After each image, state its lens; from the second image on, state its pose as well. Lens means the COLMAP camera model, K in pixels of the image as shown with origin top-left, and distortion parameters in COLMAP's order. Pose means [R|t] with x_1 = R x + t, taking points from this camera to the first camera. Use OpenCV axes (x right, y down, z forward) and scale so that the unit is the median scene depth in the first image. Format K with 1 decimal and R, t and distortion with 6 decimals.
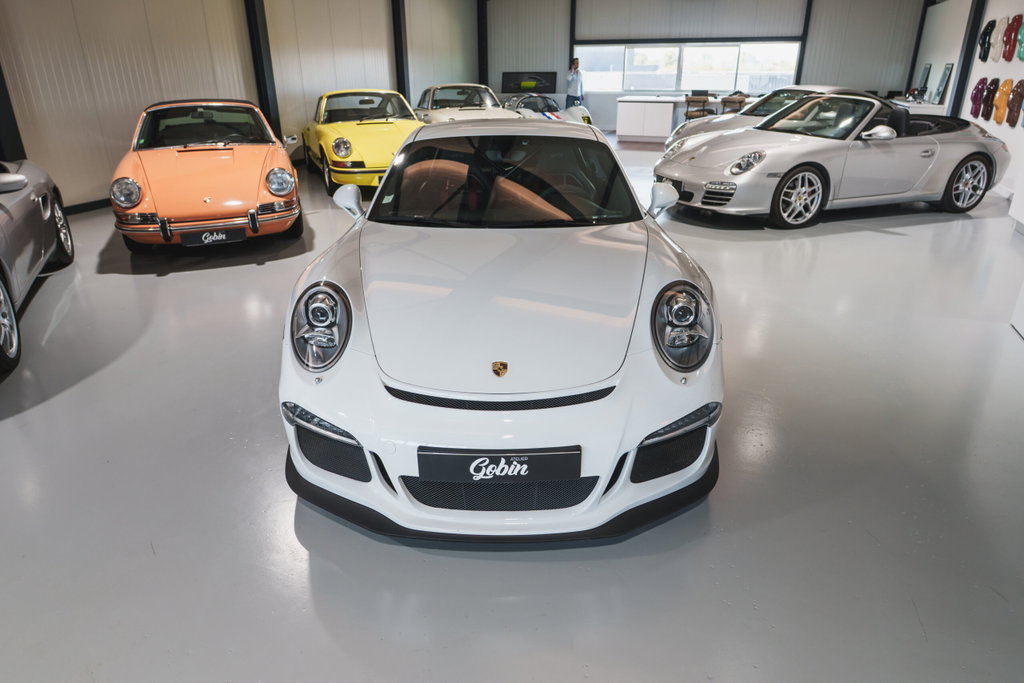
lens RADIAL K [[630.6, 0, 509.6], [0, 630.6, 340.0], [0, 0, 1]] dist [-0.019869, -0.000882]
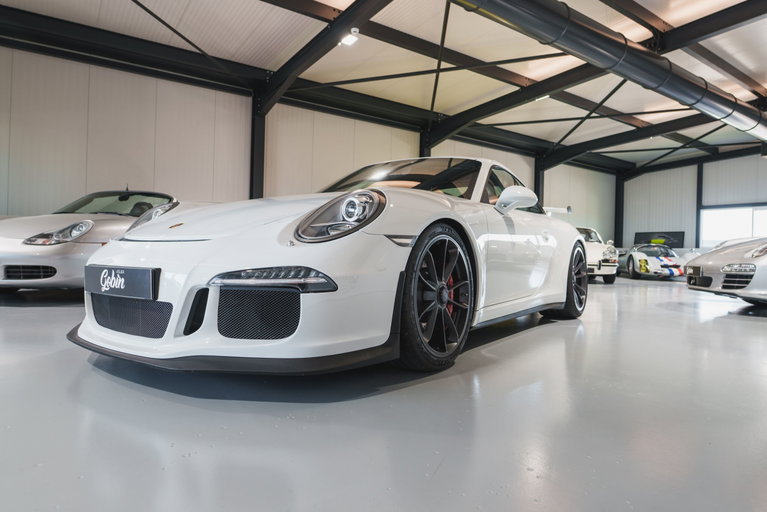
lens RADIAL K [[472.3, 0, 386.0], [0, 472.3, 259.1], [0, 0, 1]] dist [-0.019869, -0.000882]
pose [[0.827088, 0.030573, -0.561240, 0.202274], [-0.247759, 0.916110, -0.315213, 0.070301], [0.504520, 0.399761, 0.765278, 0.123836]]
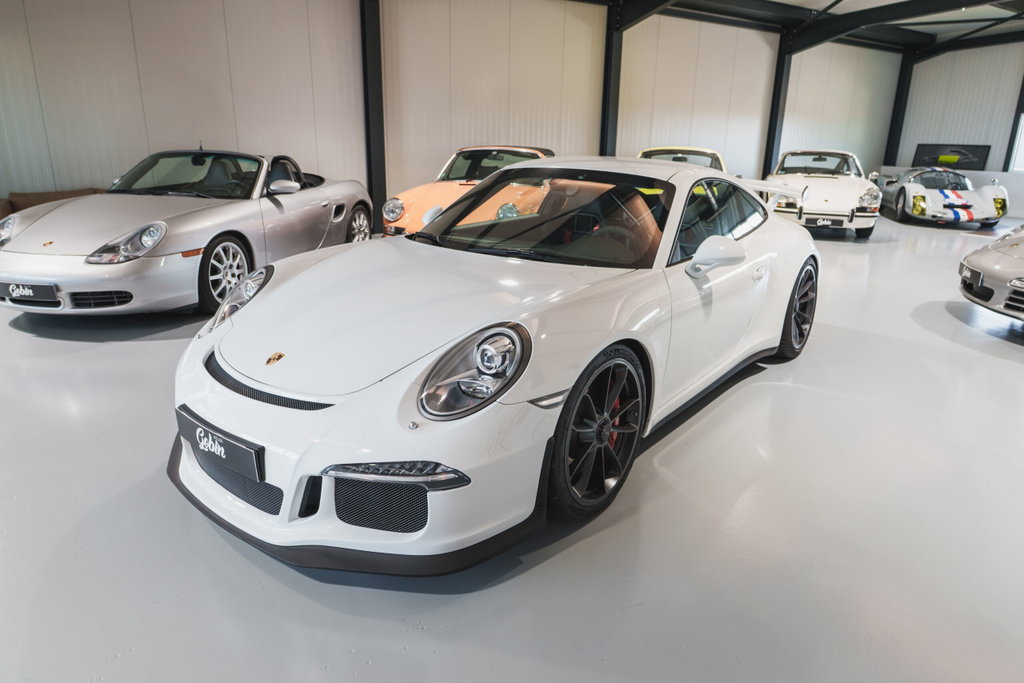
lens RADIAL K [[630.6, 0, 516.2], [0, 630.6, 341.4], [0, 0, 1]] dist [-0.019869, -0.000882]
pose [[0.788282, 0.206633, -0.579581, 0.206768], [-0.264318, 0.964308, -0.015700, -0.016189], [0.555651, 0.165570, 0.814763, 0.091335]]
